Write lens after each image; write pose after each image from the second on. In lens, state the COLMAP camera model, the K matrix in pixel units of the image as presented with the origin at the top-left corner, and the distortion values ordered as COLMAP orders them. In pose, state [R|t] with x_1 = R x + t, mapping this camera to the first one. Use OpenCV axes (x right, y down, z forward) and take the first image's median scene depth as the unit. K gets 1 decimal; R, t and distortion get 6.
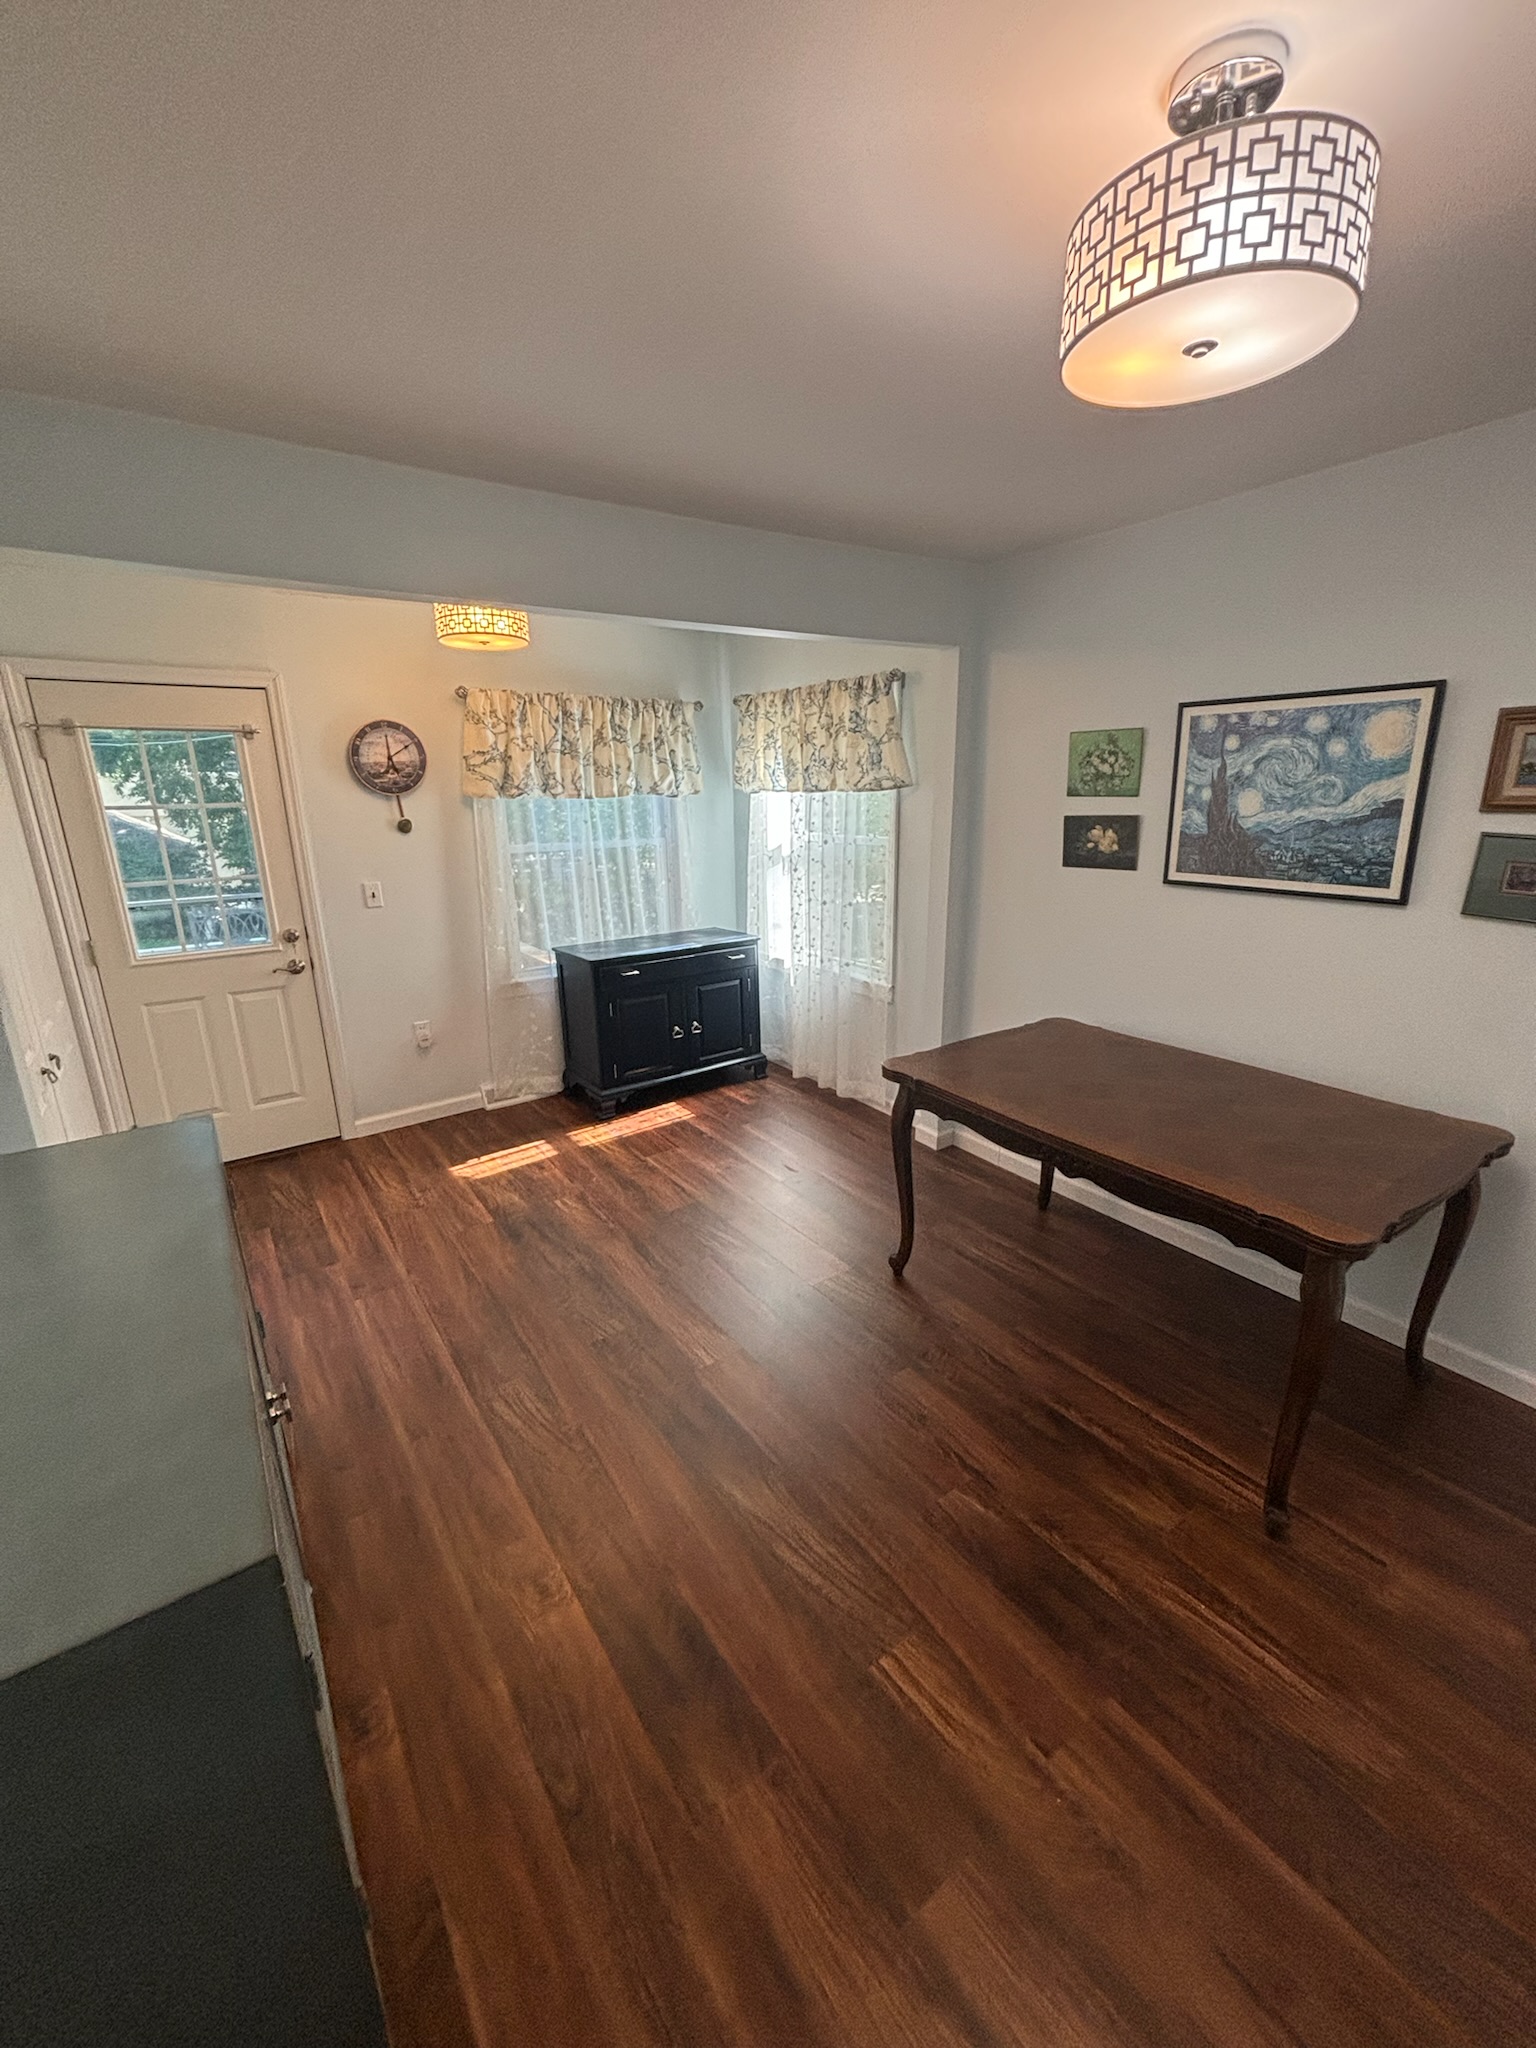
lens RADIAL K [[830.5, 0, 775.1], [0, 830.5, 1018.3], [0, 0, 1]] dist [0.002016, 0.000058]
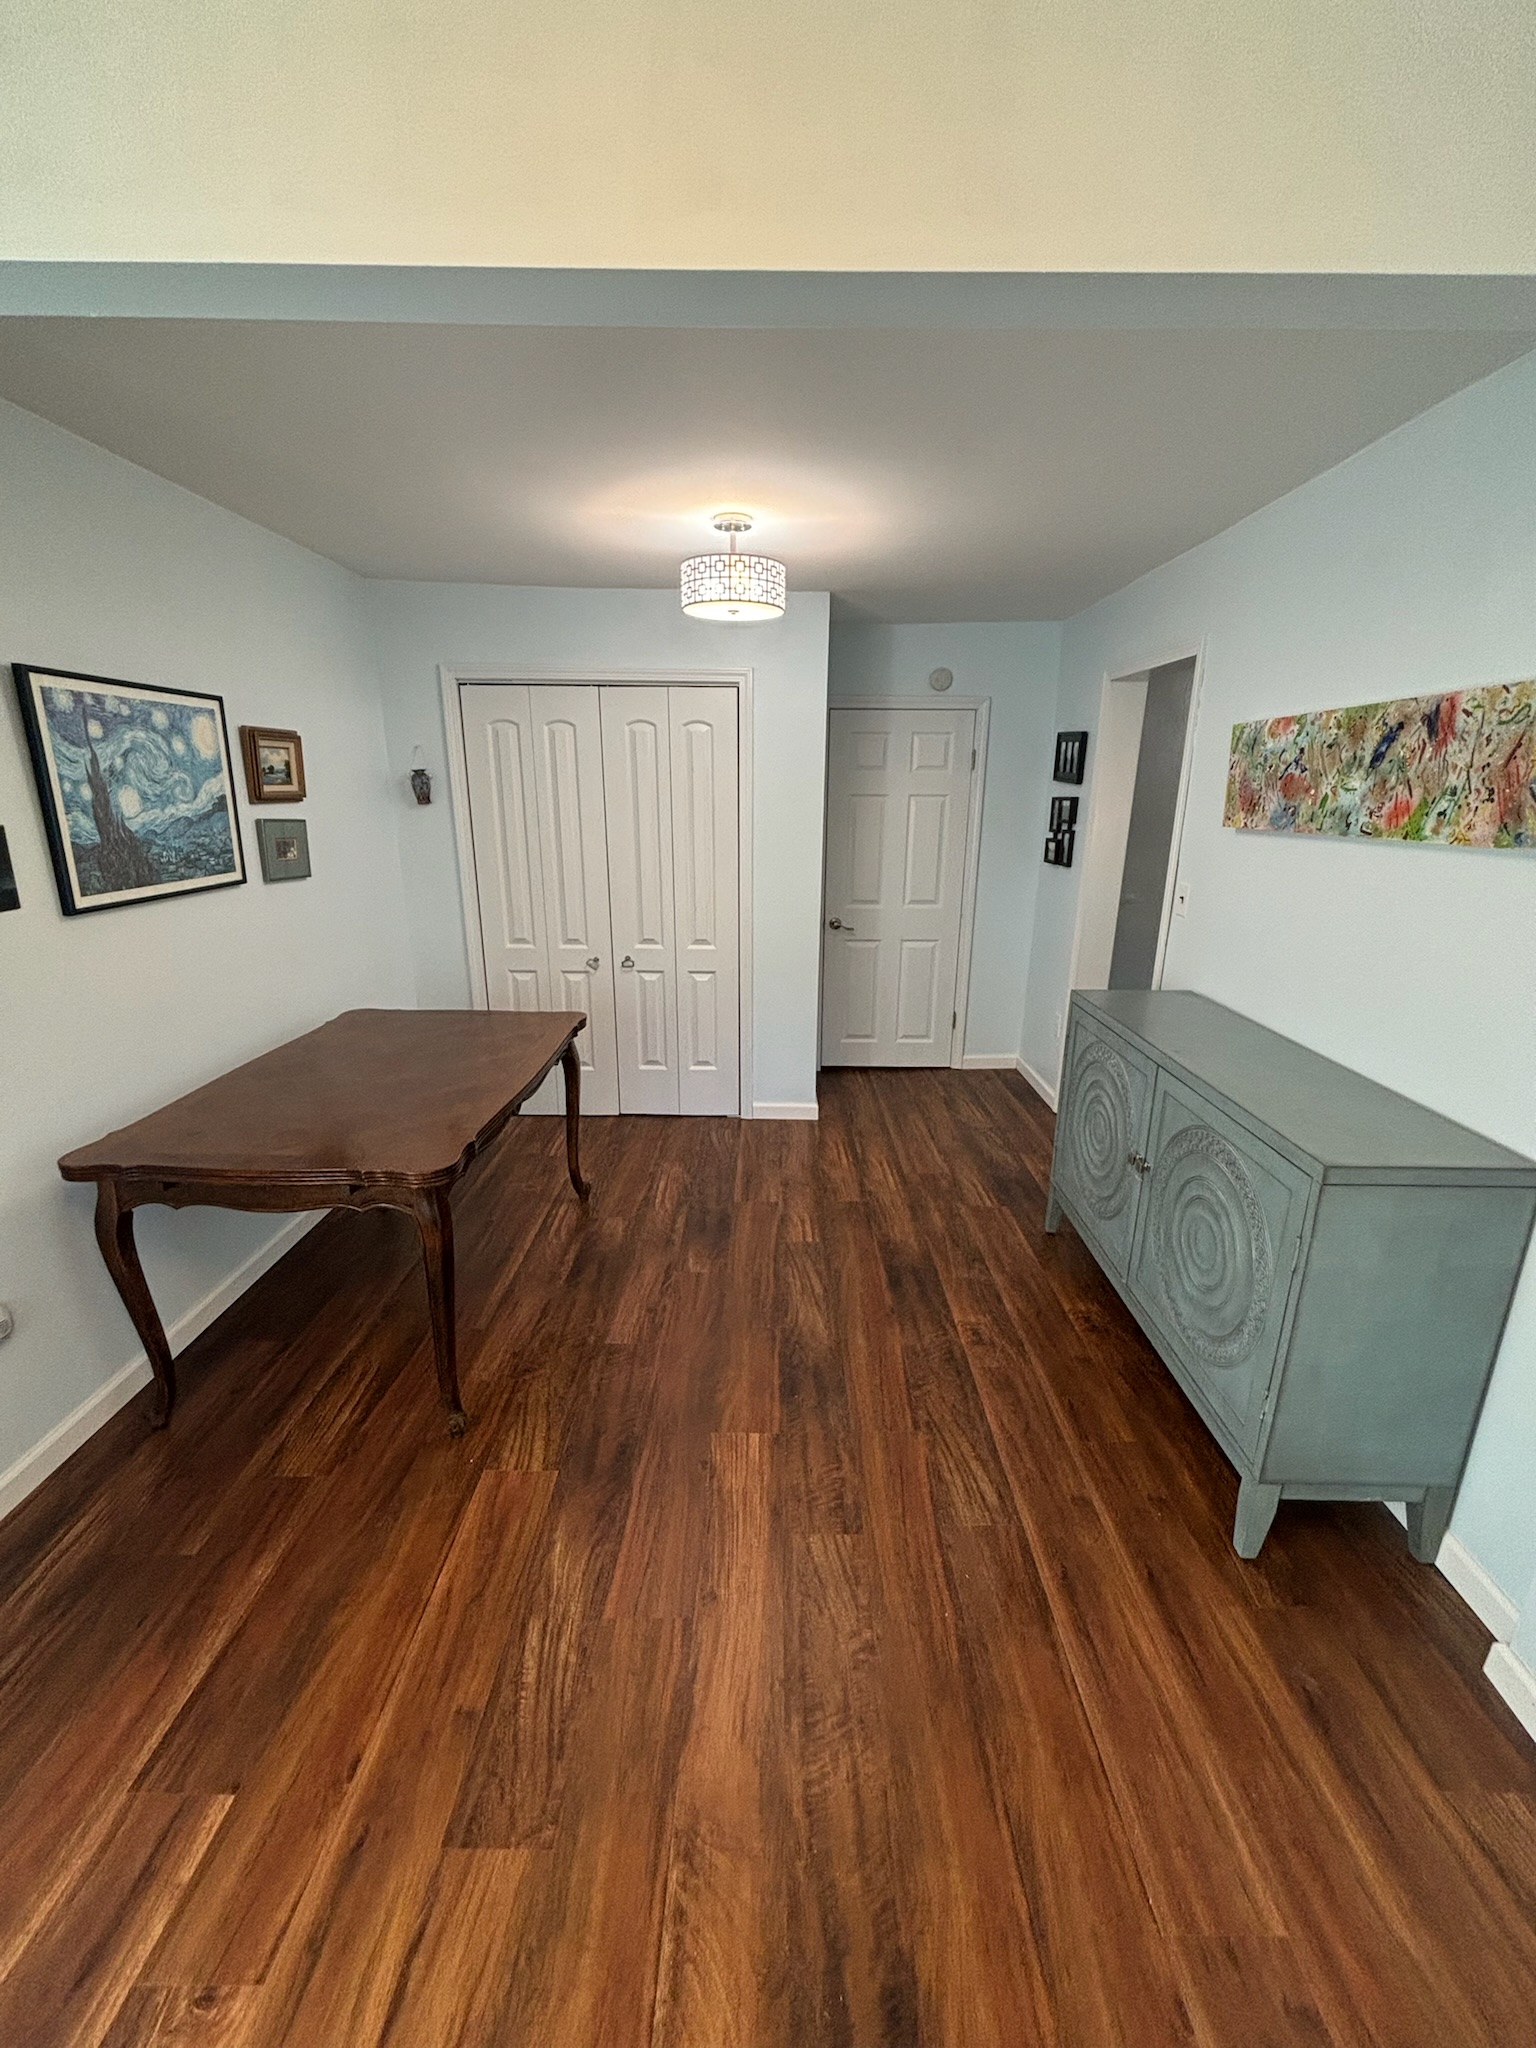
lens RADIAL K [[830.5, 0, 769.2], [0, 830.5, 1018.4], [0, 0, 1]] dist [0.002016, 0.000058]
pose [[-0.808826, -0.148797, 0.568911, -0.536827], [0.167802, 0.868831, 0.465805, -0.380644], [-0.563598, 0.472220, -0.677765, 1.414374]]
